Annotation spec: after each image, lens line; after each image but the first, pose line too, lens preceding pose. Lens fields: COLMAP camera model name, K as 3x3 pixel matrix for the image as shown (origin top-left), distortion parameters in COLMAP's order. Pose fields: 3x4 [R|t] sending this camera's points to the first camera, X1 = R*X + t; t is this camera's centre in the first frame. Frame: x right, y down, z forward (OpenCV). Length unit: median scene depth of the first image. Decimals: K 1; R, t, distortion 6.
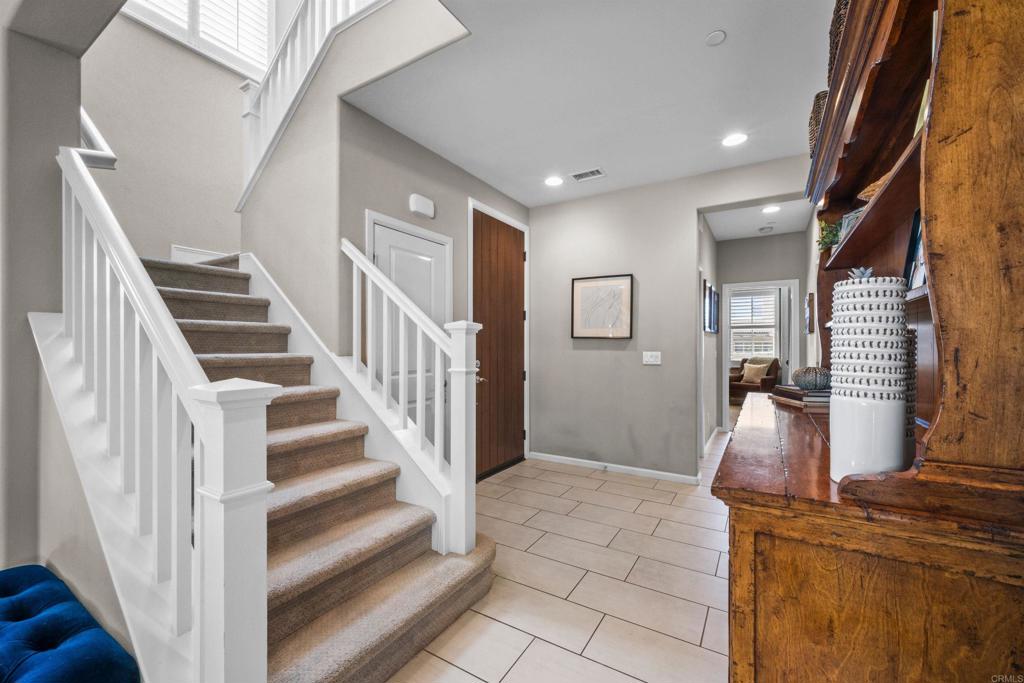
lens RADIAL K [[409.7, 0, 515.1], [0, 409.7, 345.9], [0, 0, 1]] dist [-0.003018, 0.001333]
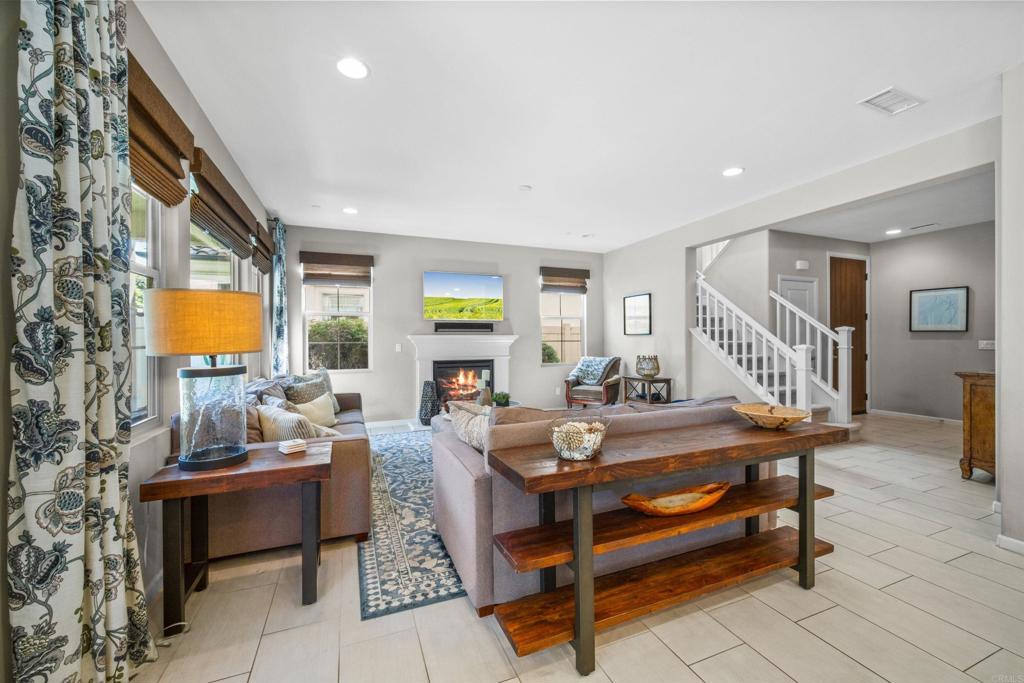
lens RADIAL K [[409.7, 0, 516.2], [0, 409.7, 338.9], [0, 0, 1]] dist [-0.003018, 0.001333]
pose [[0.804090, -0.002909, -0.594500, -0.149395], [0.004439, 0.999990, 0.001112, -0.001014], [0.594491, -0.003533, 0.804095, -1.216816]]
